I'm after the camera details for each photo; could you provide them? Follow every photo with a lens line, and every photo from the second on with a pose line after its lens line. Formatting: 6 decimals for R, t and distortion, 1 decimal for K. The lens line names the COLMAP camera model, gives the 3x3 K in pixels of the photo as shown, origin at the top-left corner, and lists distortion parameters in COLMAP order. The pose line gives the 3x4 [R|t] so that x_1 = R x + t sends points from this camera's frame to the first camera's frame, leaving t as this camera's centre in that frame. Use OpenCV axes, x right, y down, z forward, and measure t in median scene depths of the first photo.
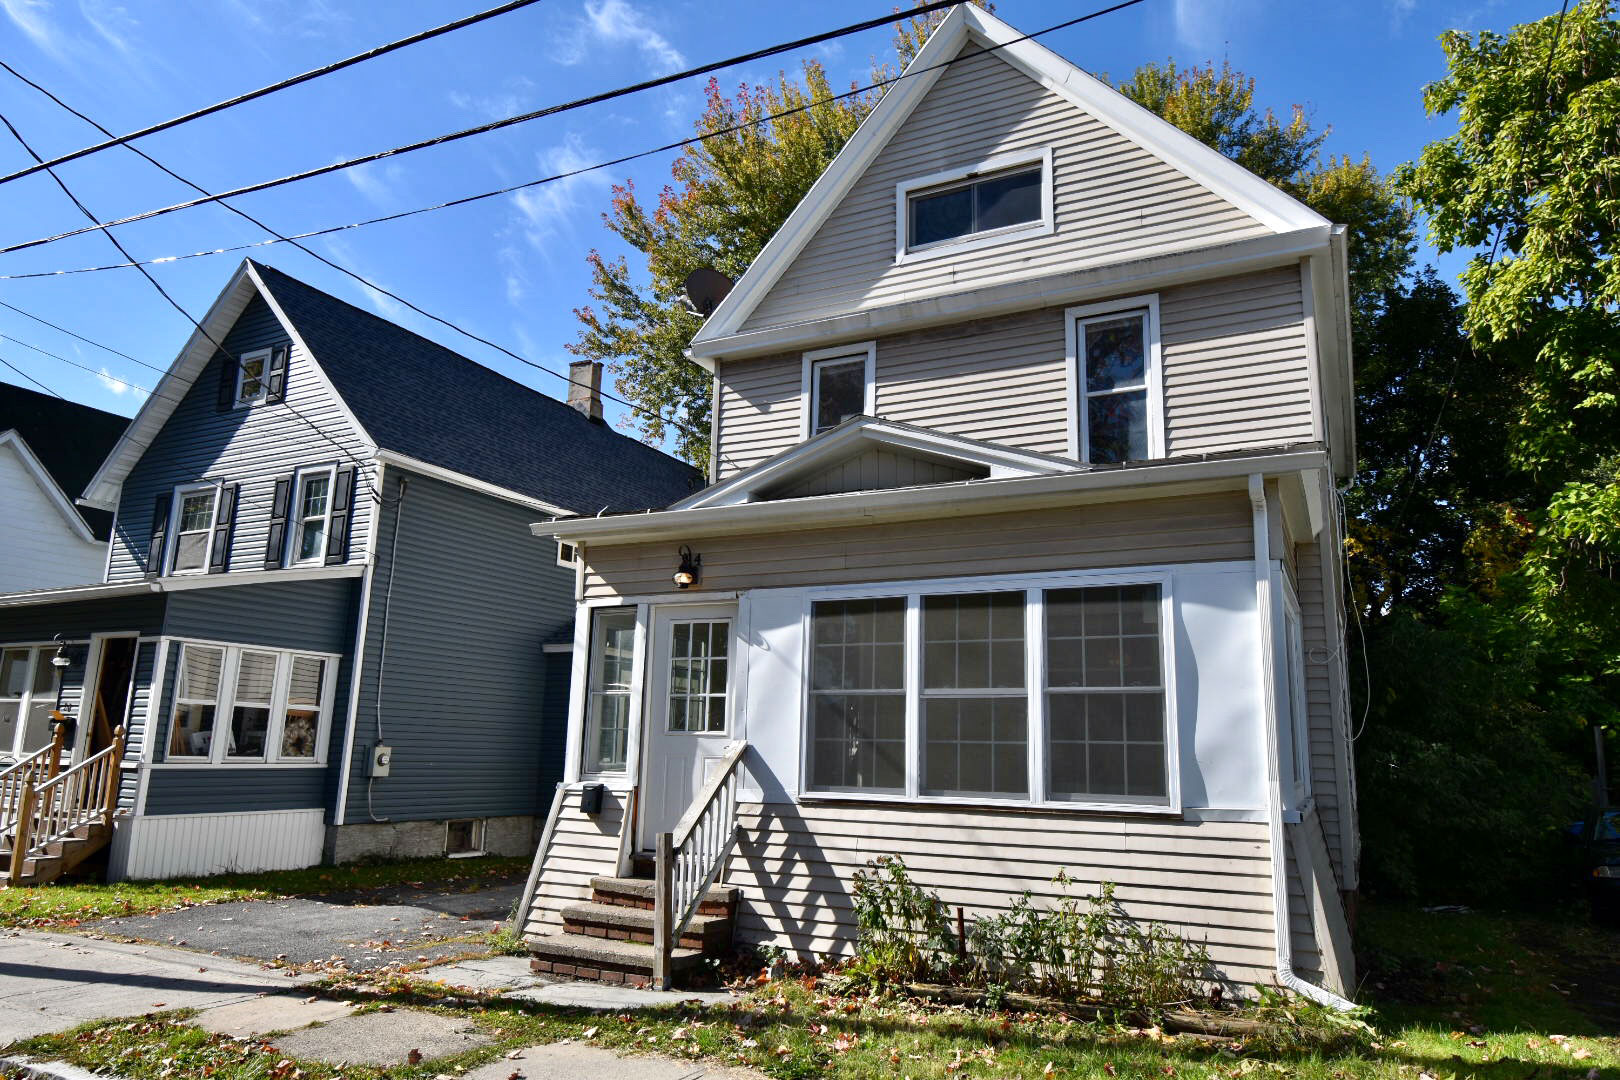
lens RADIAL K [[1050.7, 0, 810.0], [0, 1050.7, 540.0], [0, 0, 1]] dist [0.000628, -0.000314]
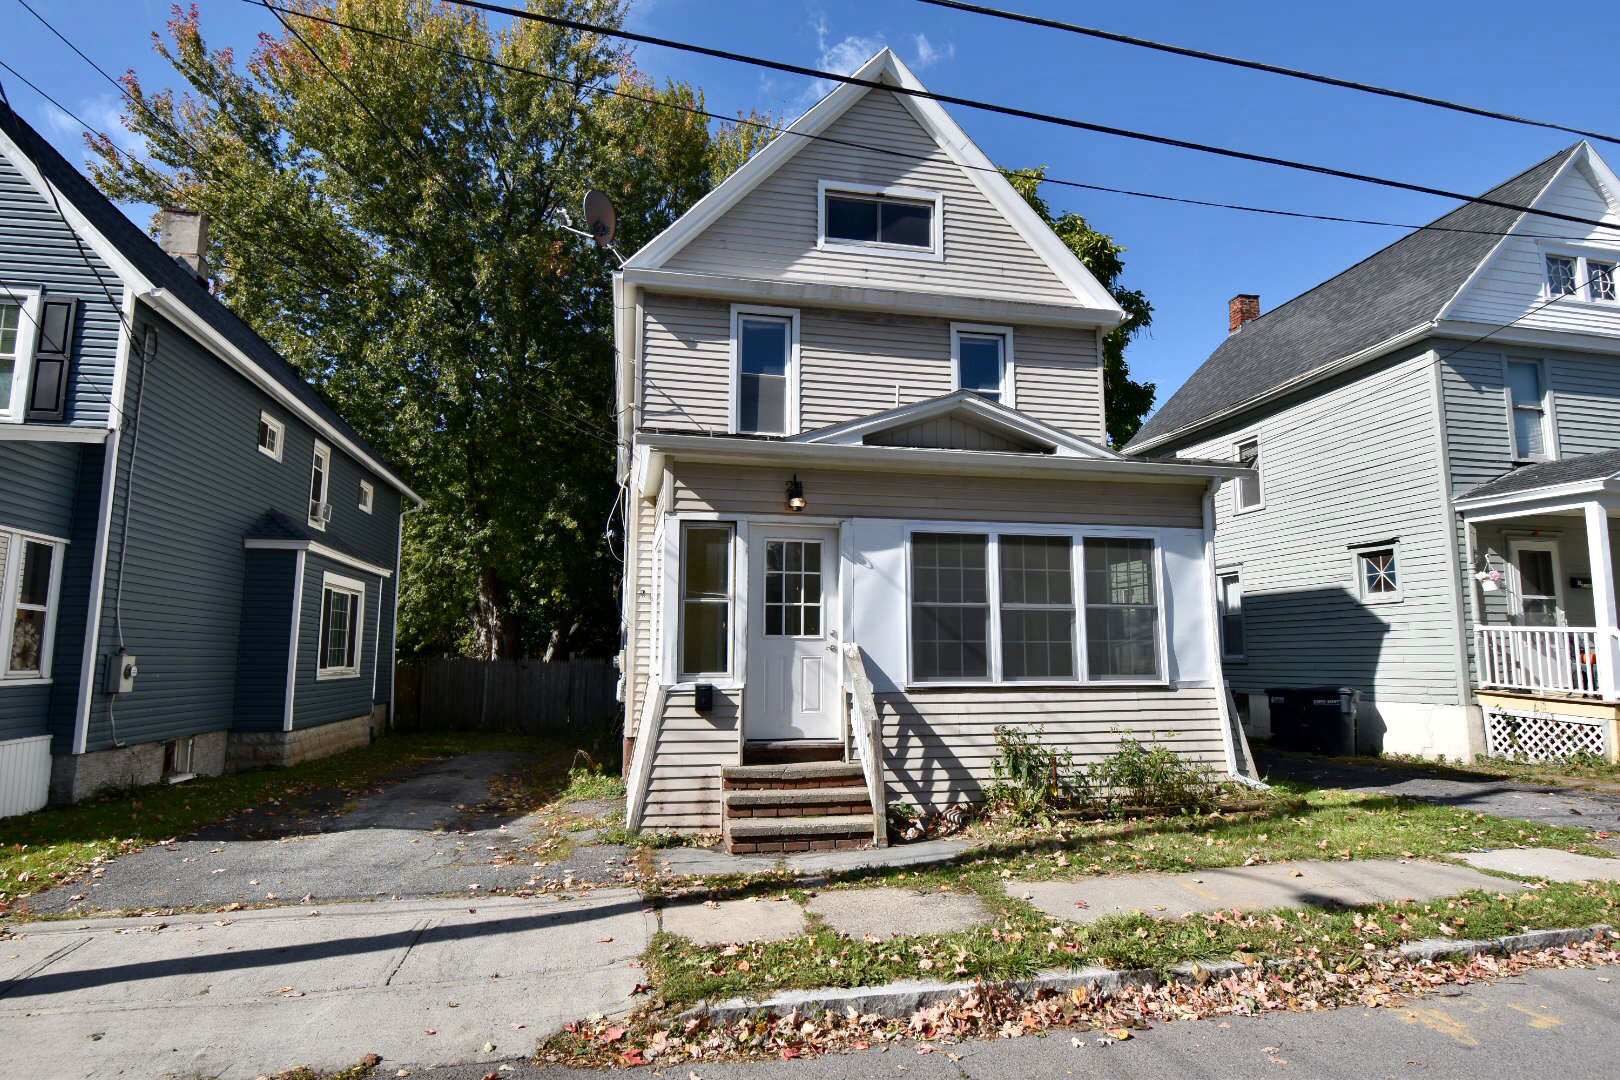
lens RADIAL K [[894.8, 0, 810.0], [0, 894.8, 540.0], [0, 0, 1]] dist [0.008019, -0.021076]
pose [[0.774707, 0.060278, 0.629441, -0.714071], [-0.109322, 0.993224, 0.039438, 0.037018], [-0.622798, -0.099365, 0.776047, 0.234318]]
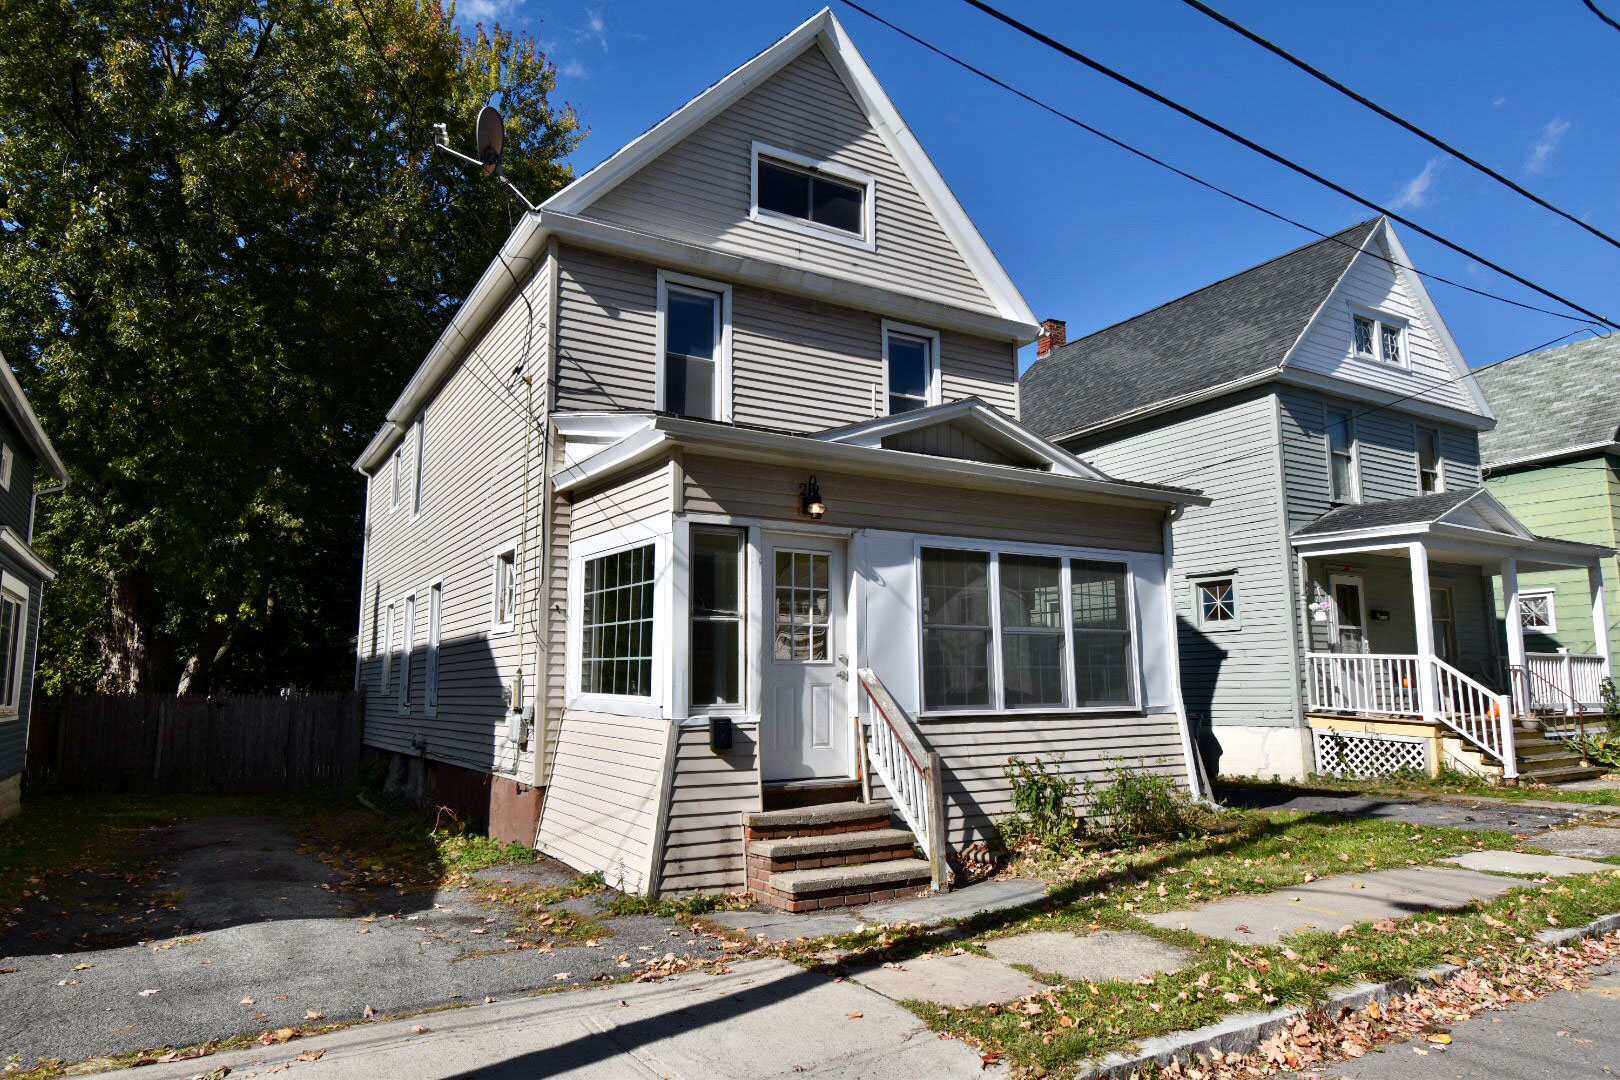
lens RADIAL K [[1020.6, 0, 809.4], [0, 1020.6, 543.1], [0, 0, 1]] dist [-0.003261, -0.003067]
pose [[0.522633, 0.093844, 0.847377, -0.939421], [-0.150641, 0.988450, -0.016557, 0.085718], [-0.839144, -0.118996, 0.530733, 0.484312]]
